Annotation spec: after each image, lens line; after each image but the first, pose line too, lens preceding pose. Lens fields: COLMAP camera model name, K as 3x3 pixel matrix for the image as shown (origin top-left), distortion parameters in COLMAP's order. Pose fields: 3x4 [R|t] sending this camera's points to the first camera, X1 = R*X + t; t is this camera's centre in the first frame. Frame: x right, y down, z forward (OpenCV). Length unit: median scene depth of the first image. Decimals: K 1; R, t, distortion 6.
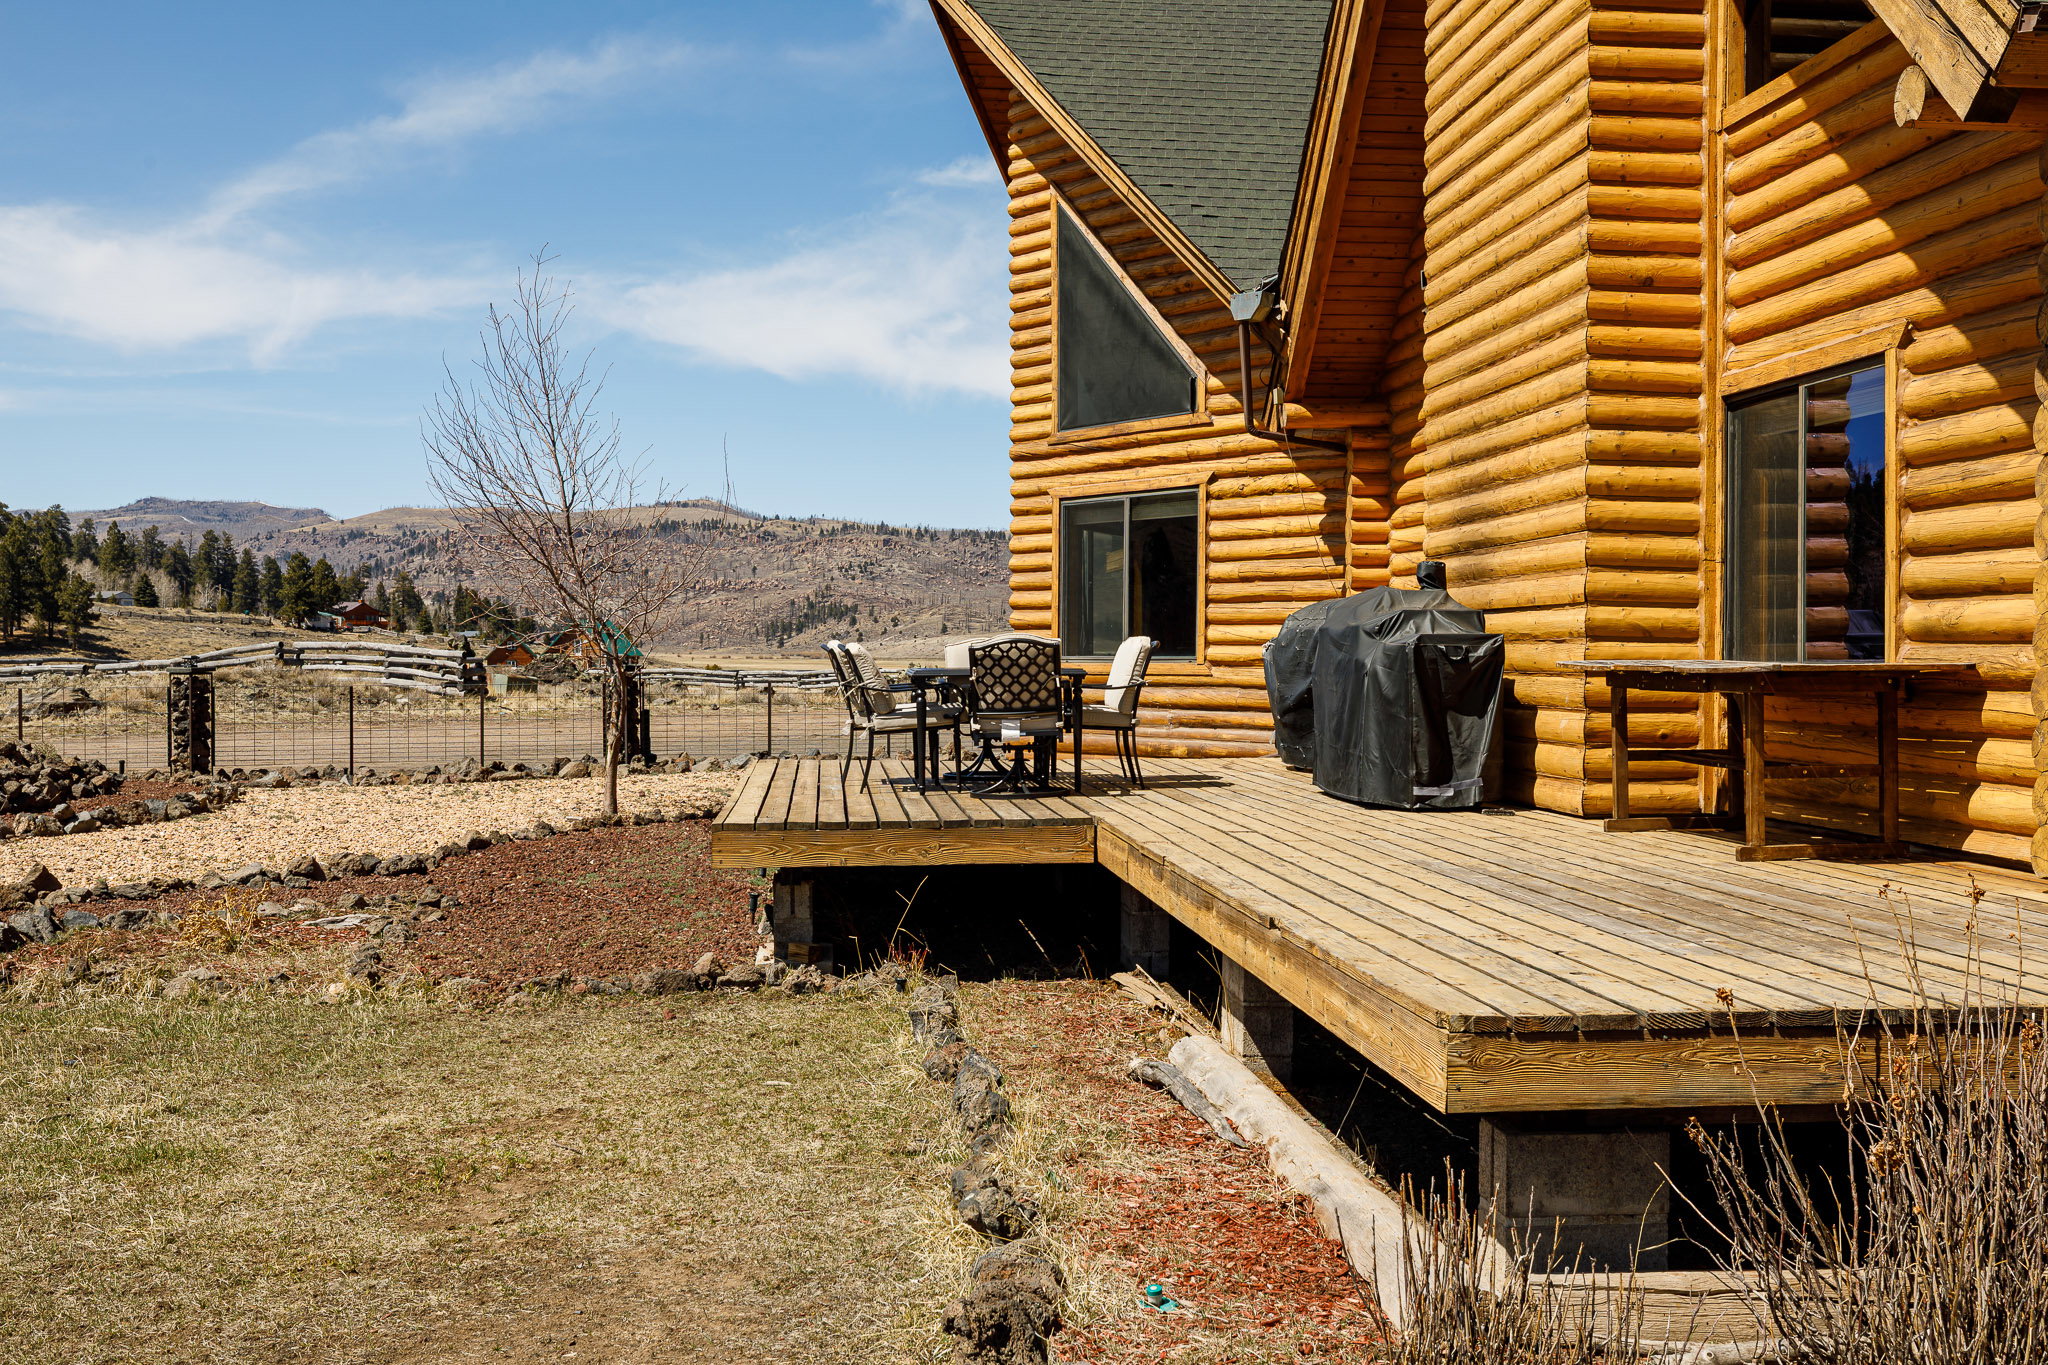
lens RADIAL K [[1983.2, 0, 1022.5], [0, 1983.2, 654.1], [0, 0, 1]] dist [0.002771, -0.002064]
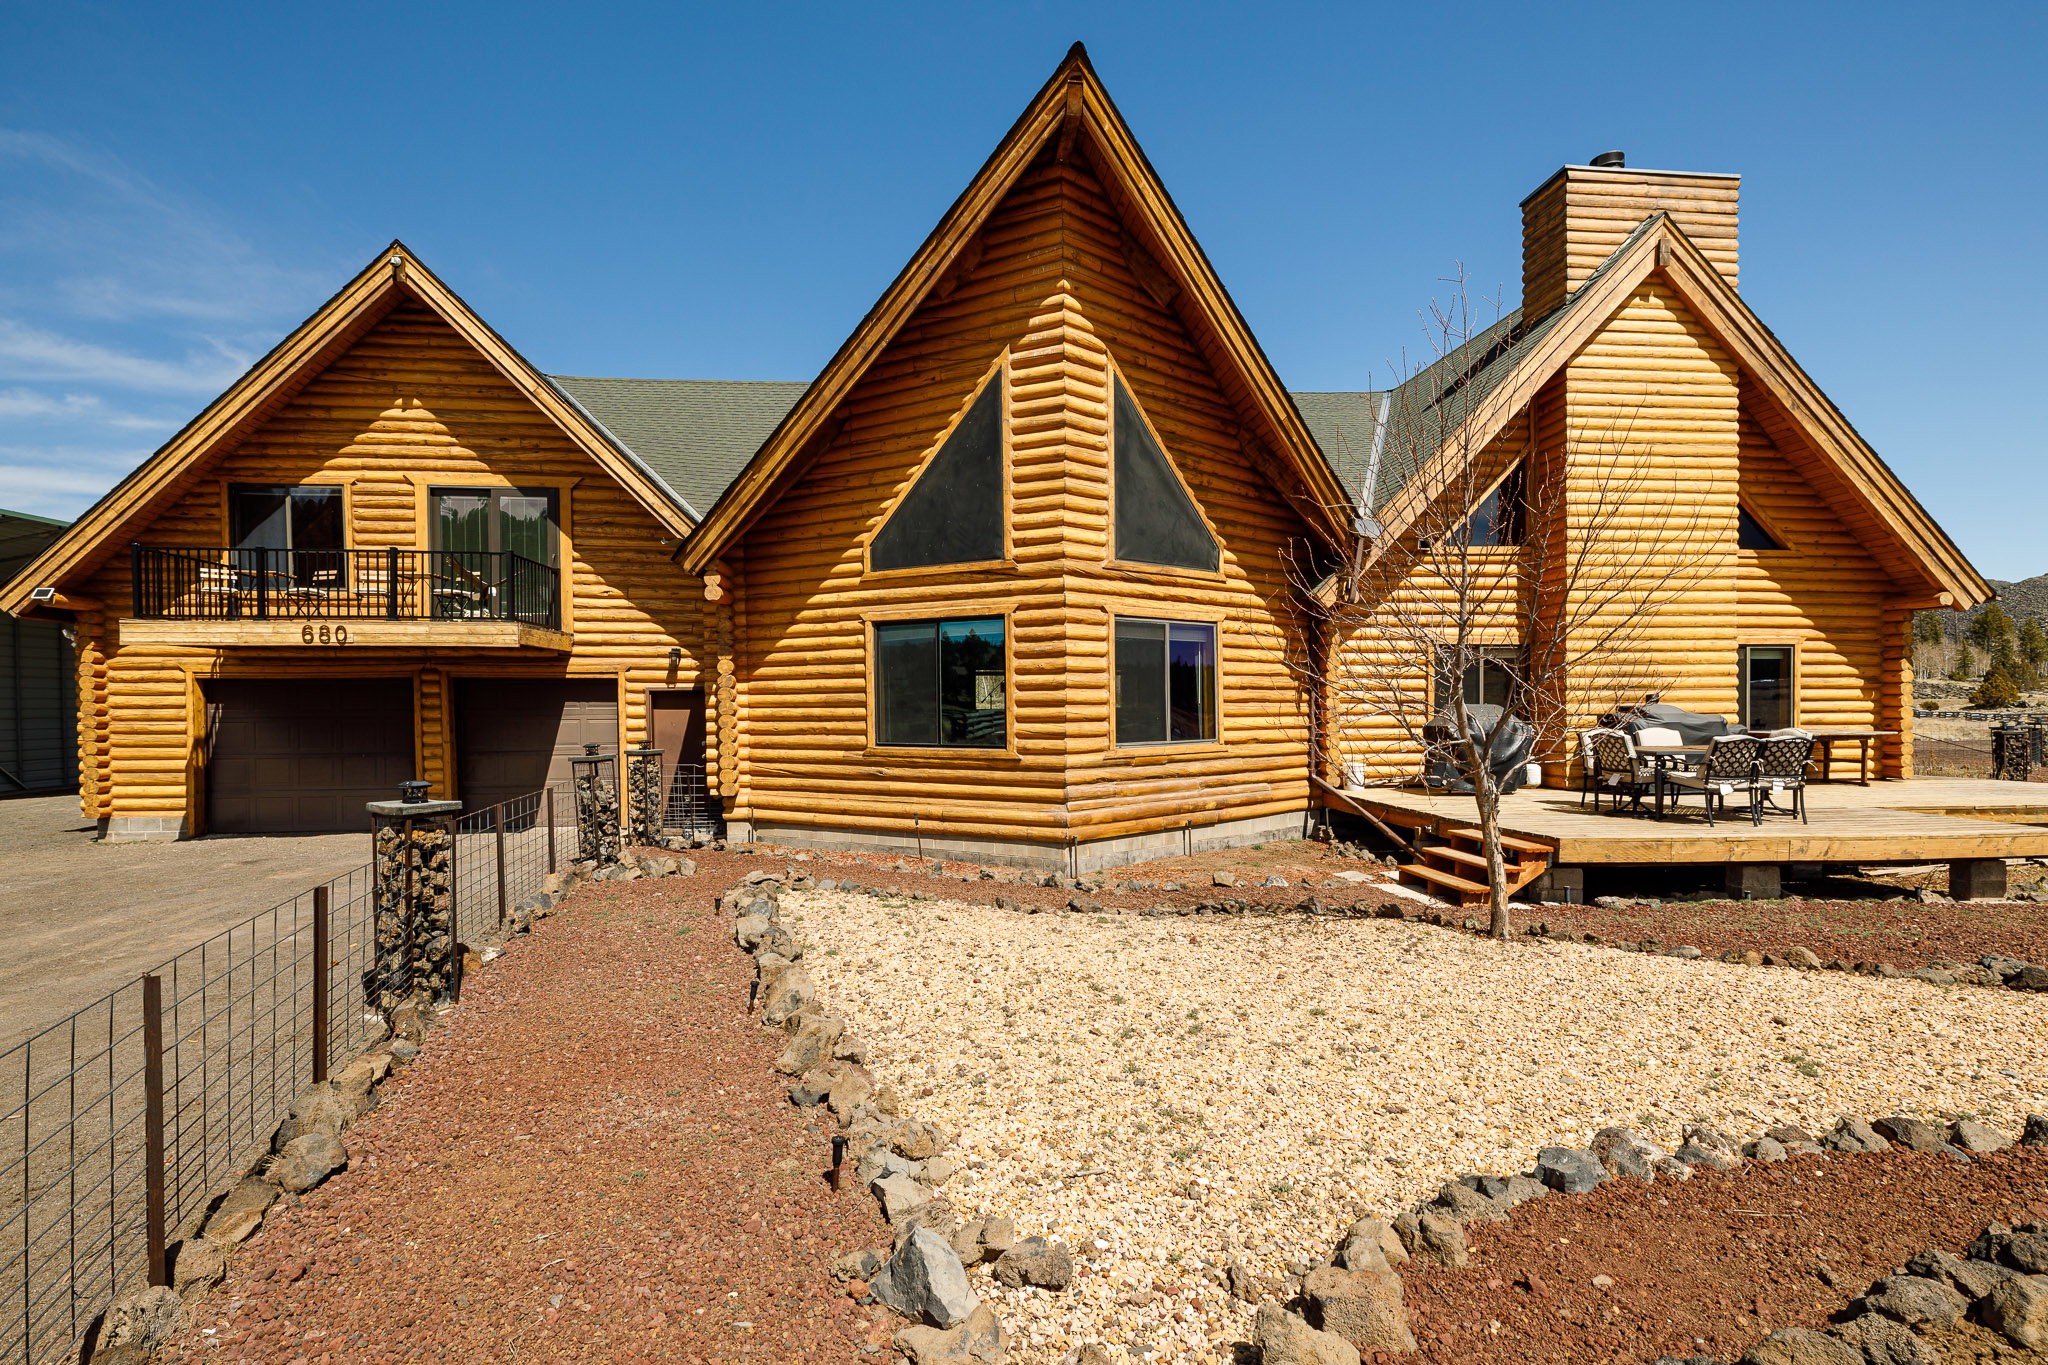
lens RADIAL K [[946.2, 0, 1024.9], [0, 946.2, 734.8], [0, 0, 1]] dist [0.003079, 0.000300]
pose [[-0.002183, -0.030034, 0.999546, -1.088224], [0.007941, 0.999517, 0.030051, -0.042024], [-0.999966, 0.008003, -0.001943, 2.018546]]
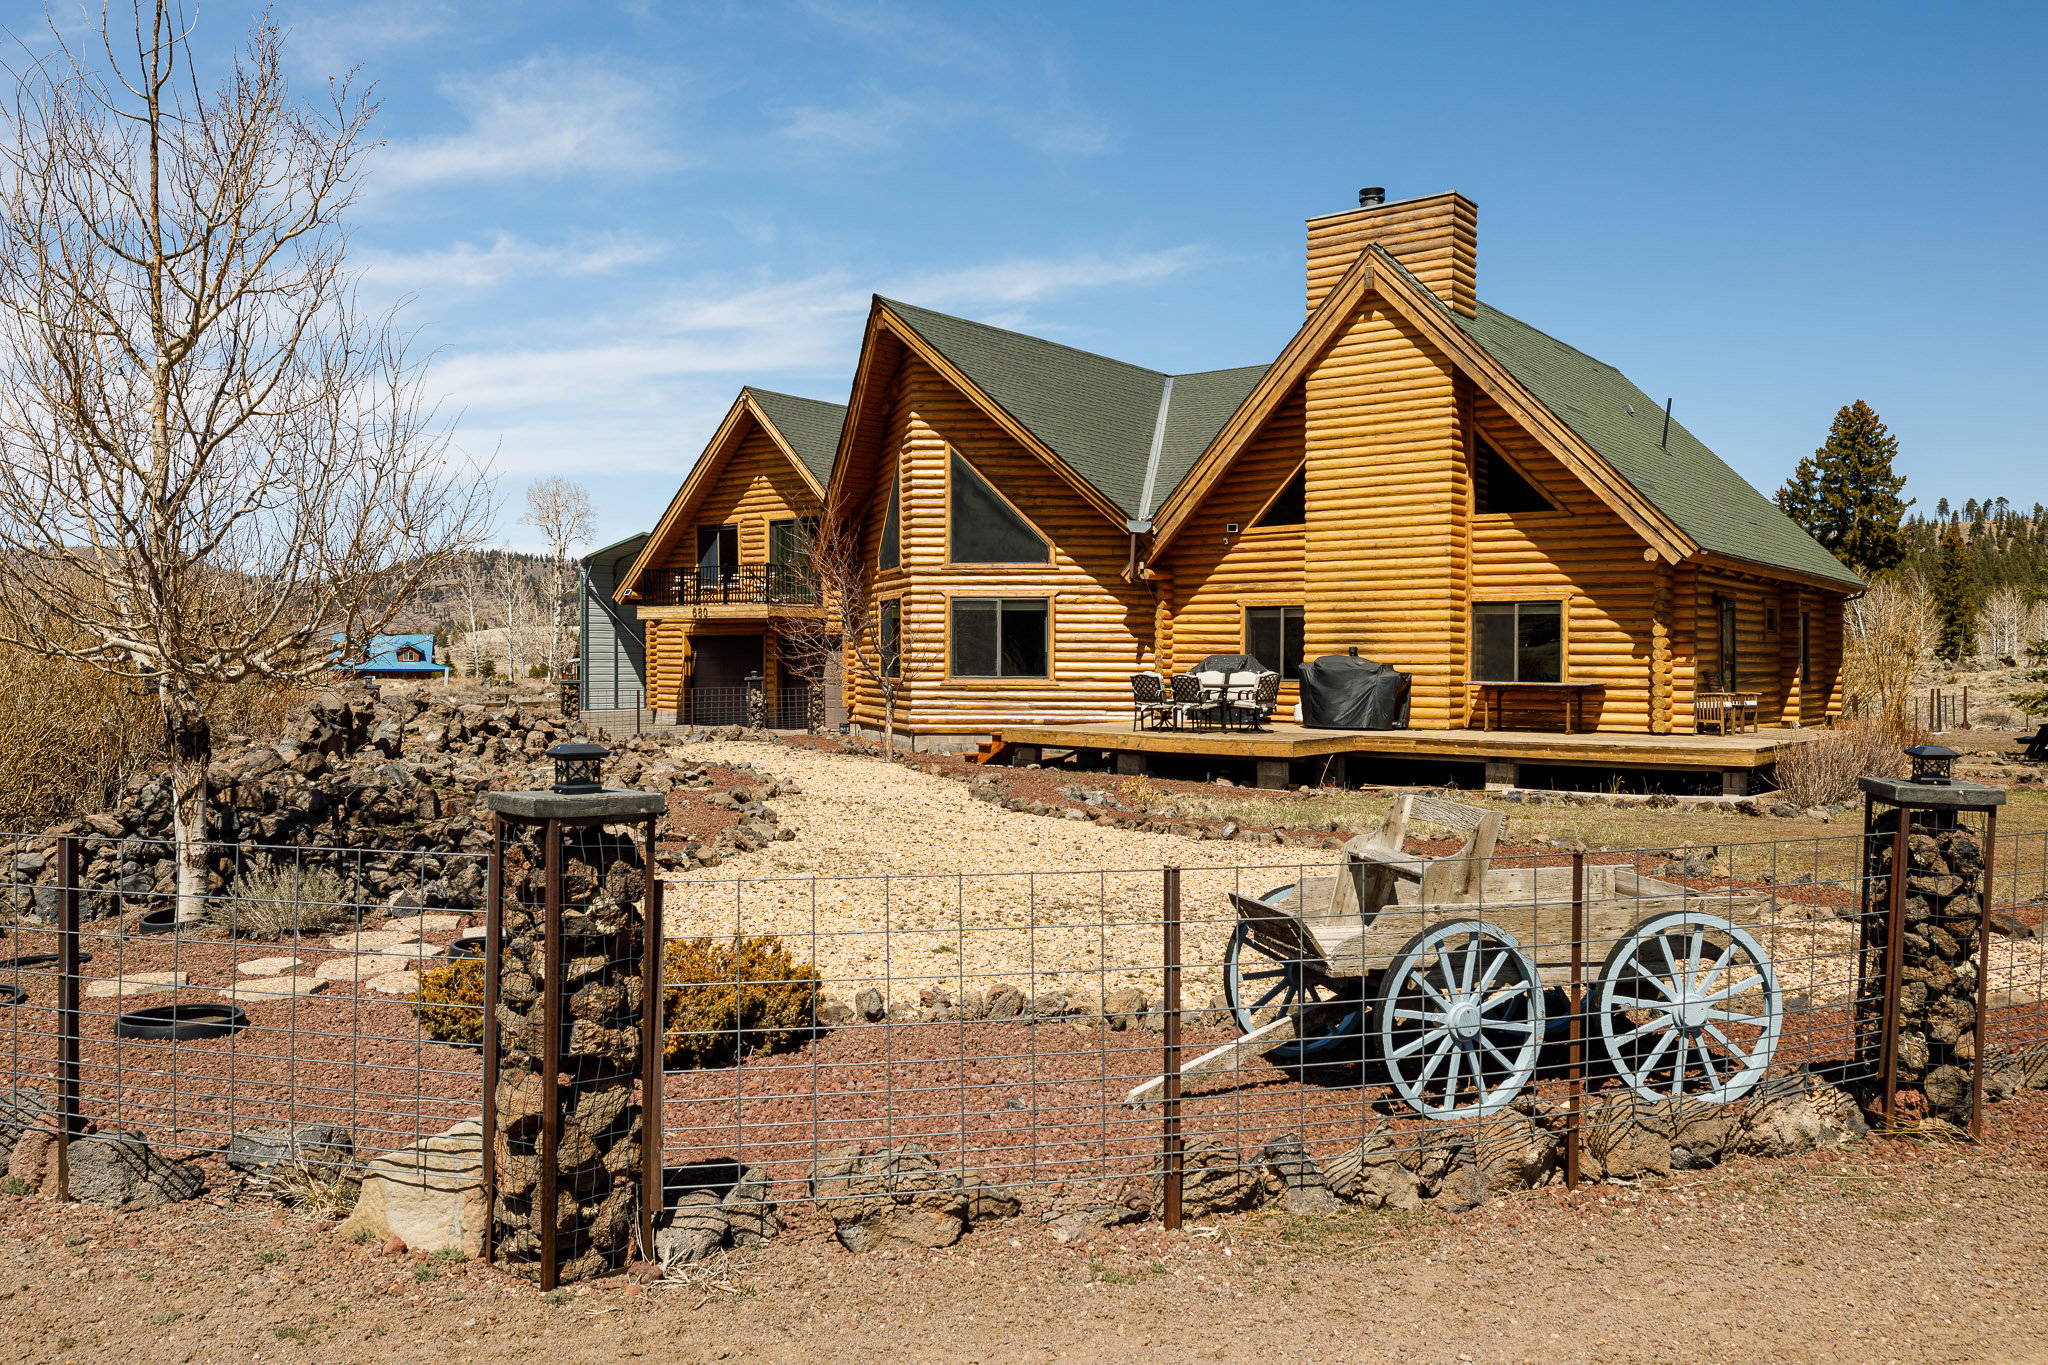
lens RADIAL K [[1570.0, 0, 1014.0], [0, 1570.0, 670.1], [0, 0, 1]] dist [0.001543, 0.000059]
pose [[0.703467, 0.002042, 0.710725, -2.025041], [-0.005930, 0.999978, 0.002996, -0.018233], [-0.710703, -0.006323, 0.703463, -0.301904]]
